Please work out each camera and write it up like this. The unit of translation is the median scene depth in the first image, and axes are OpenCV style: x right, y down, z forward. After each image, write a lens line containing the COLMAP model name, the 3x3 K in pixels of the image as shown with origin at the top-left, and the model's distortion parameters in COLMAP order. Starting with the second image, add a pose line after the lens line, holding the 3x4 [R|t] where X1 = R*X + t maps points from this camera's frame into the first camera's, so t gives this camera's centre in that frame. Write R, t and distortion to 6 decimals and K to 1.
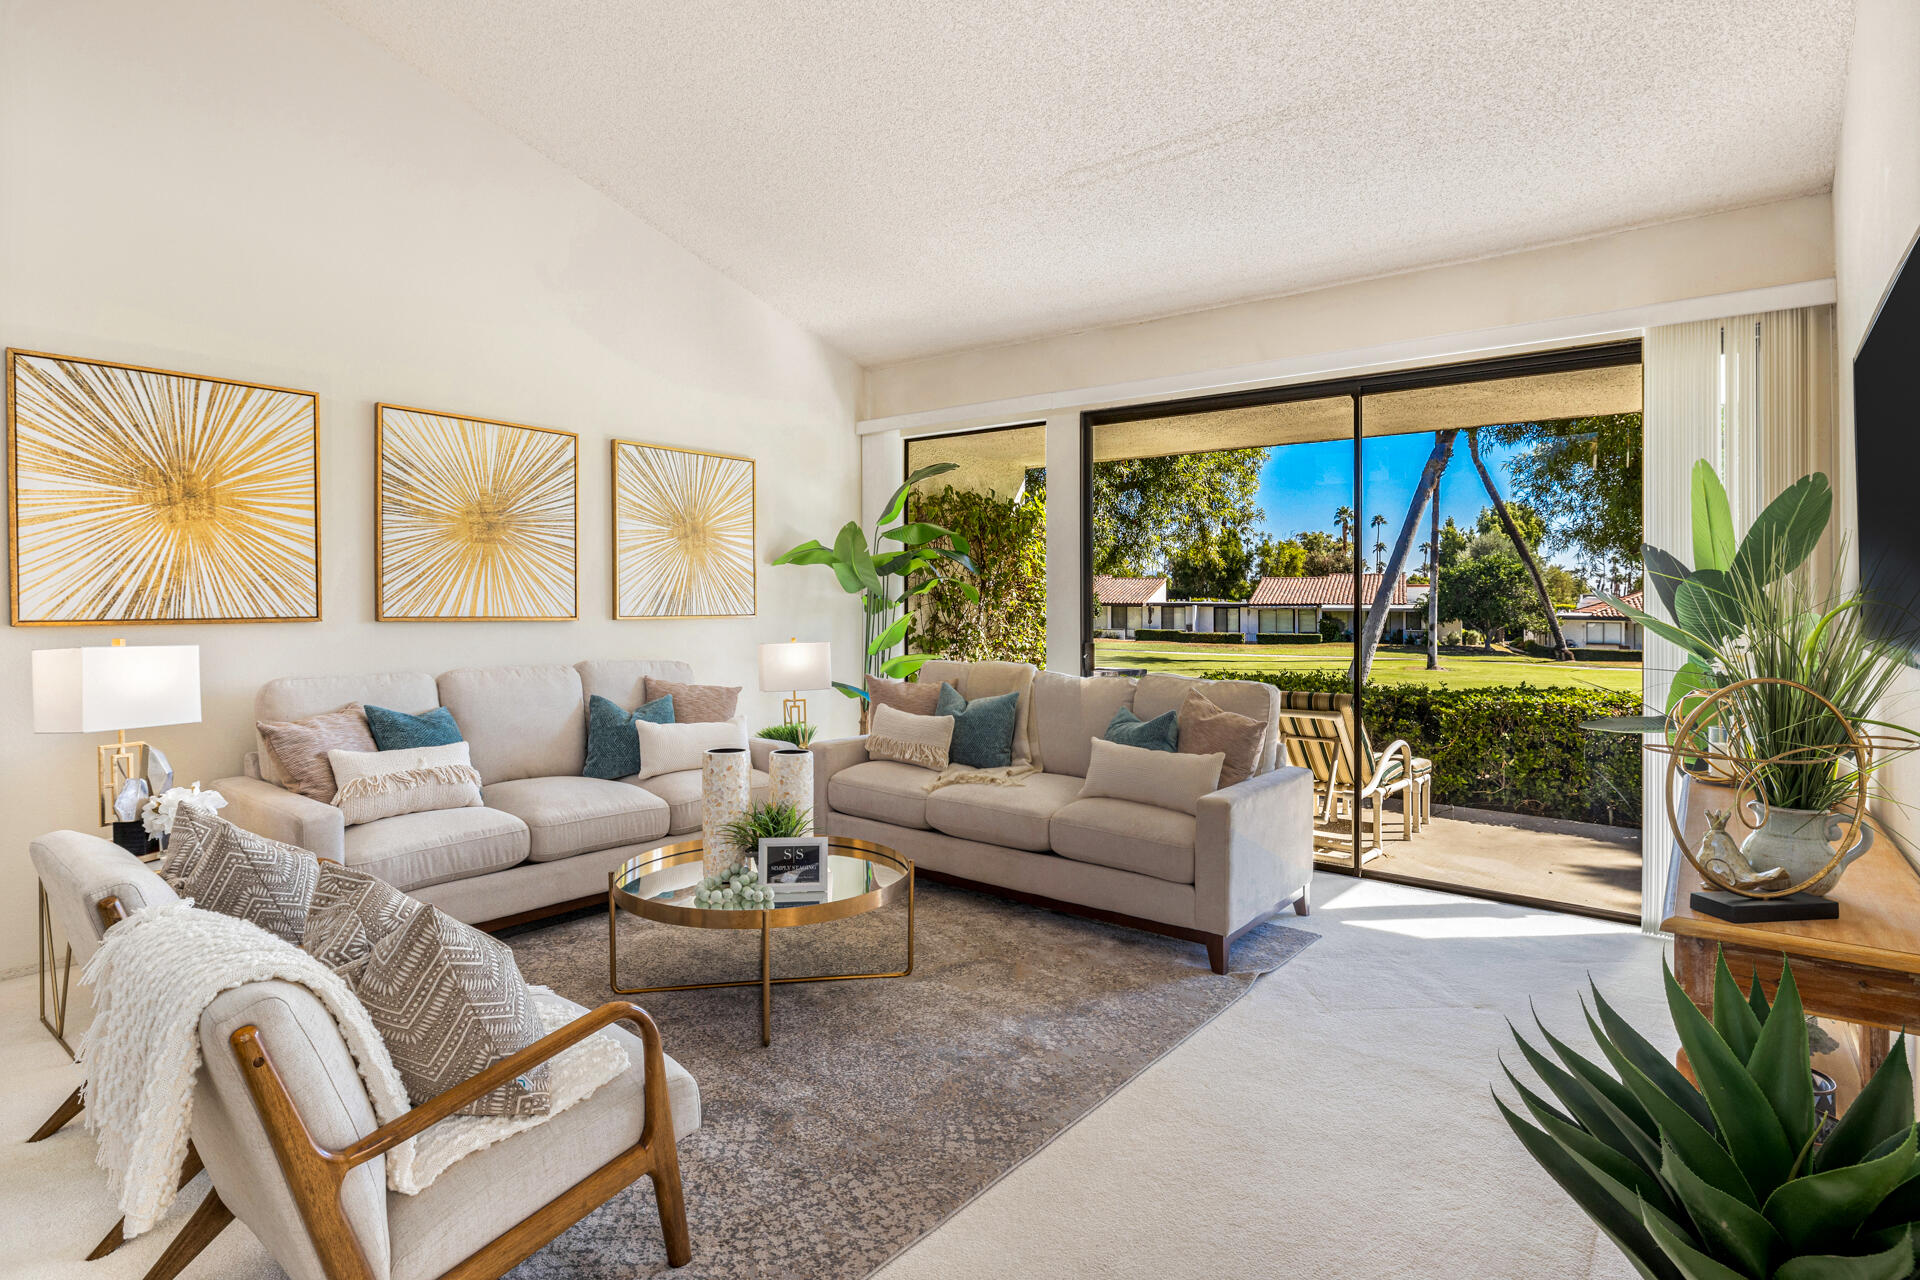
lens RADIAL K [[932.9, 0, 881.4], [0, 932.9, 594.4], [0, 0, 1]] dist [0.003672, 0.000118]
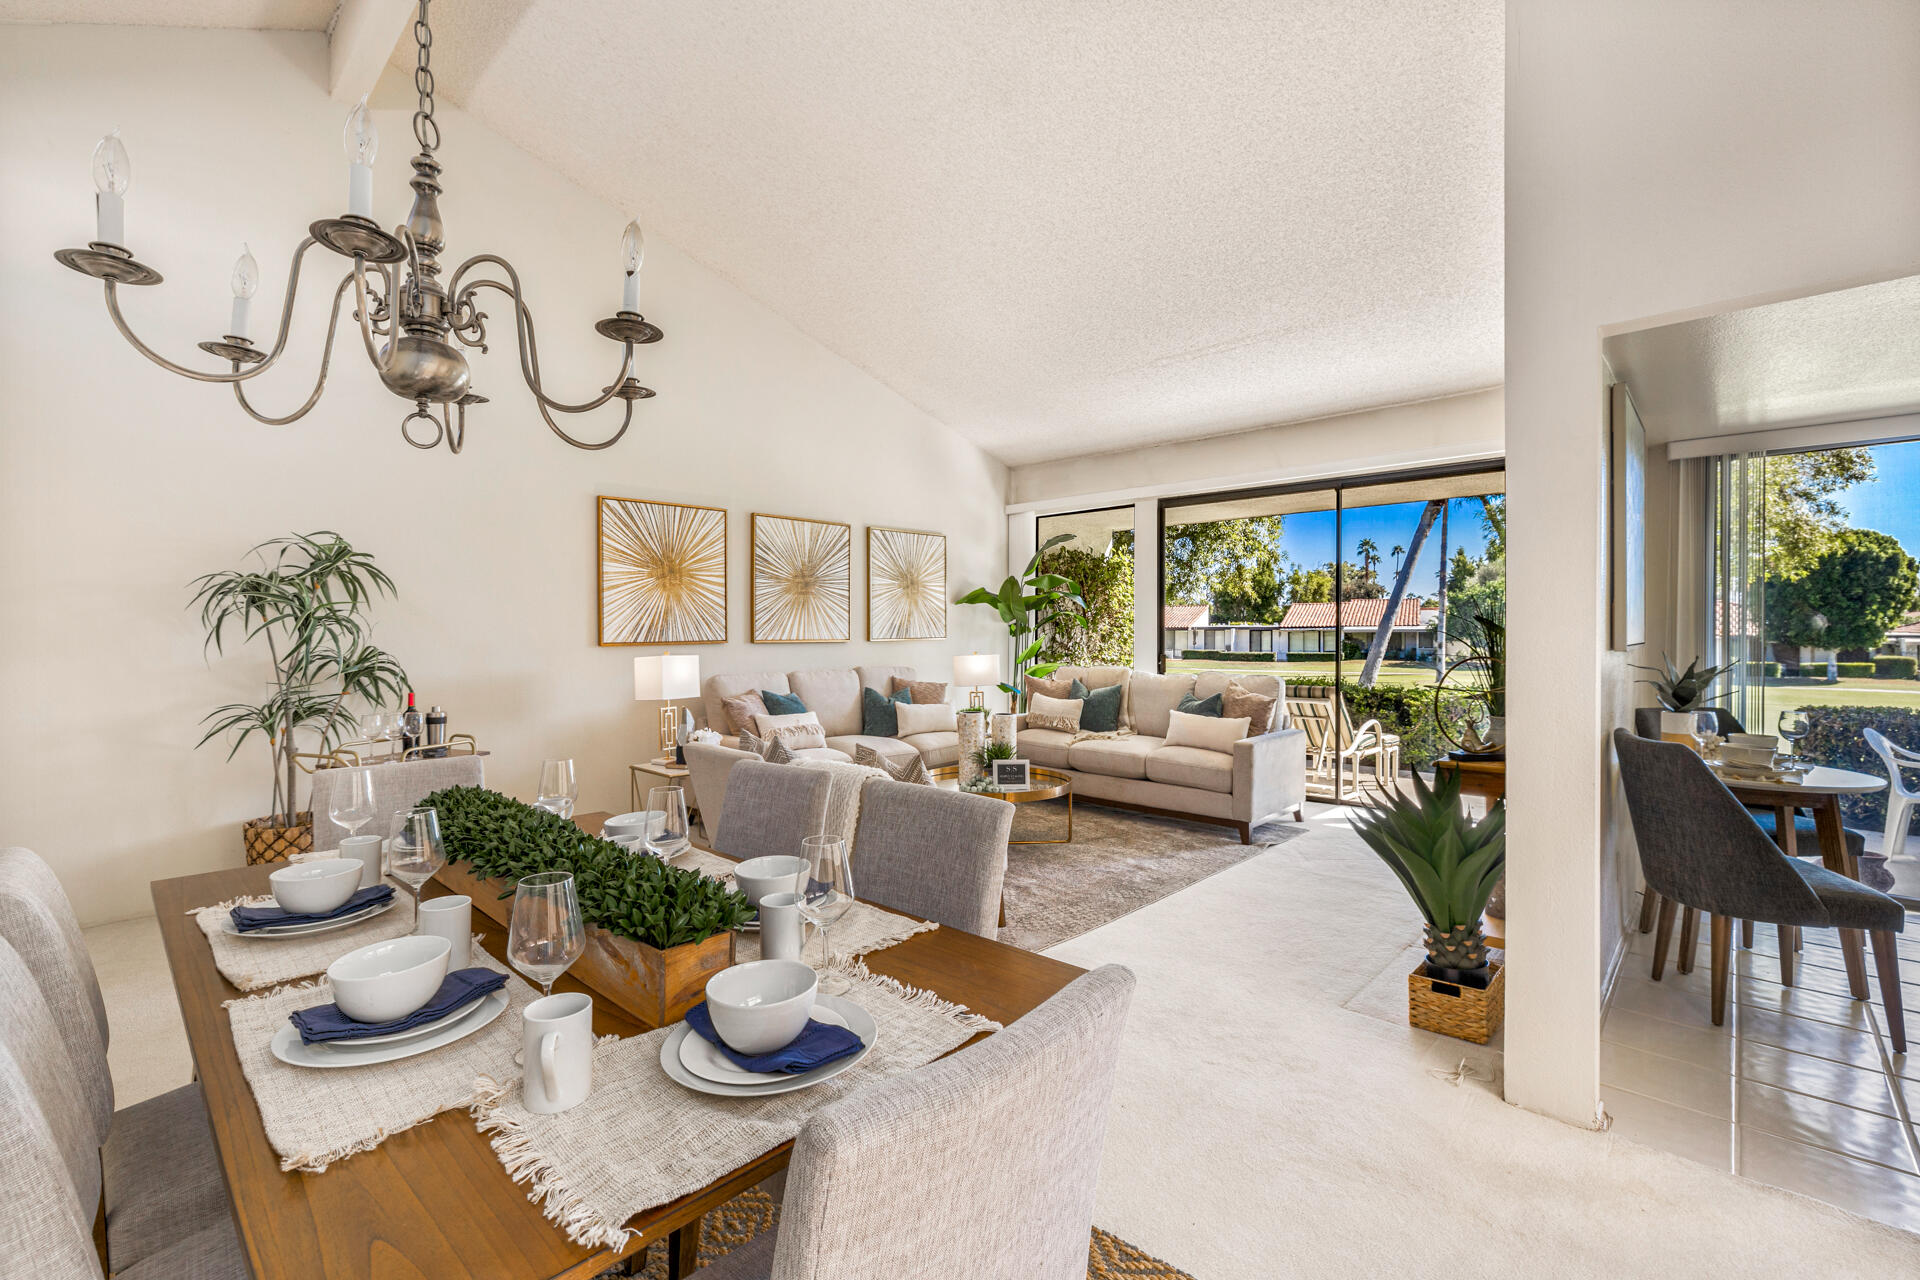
lens RADIAL K [[836.4, 0, 972.7], [0, 836.4, 650.0], [0, 0, 1]] dist [-0.000465, 0.022181]
pose [[0.999714, -0.009571, 0.021897, -0.120973], [0.008808, 0.999360, 0.034679, -0.004452], [-0.022215, -0.034476, 0.999159, -0.361998]]
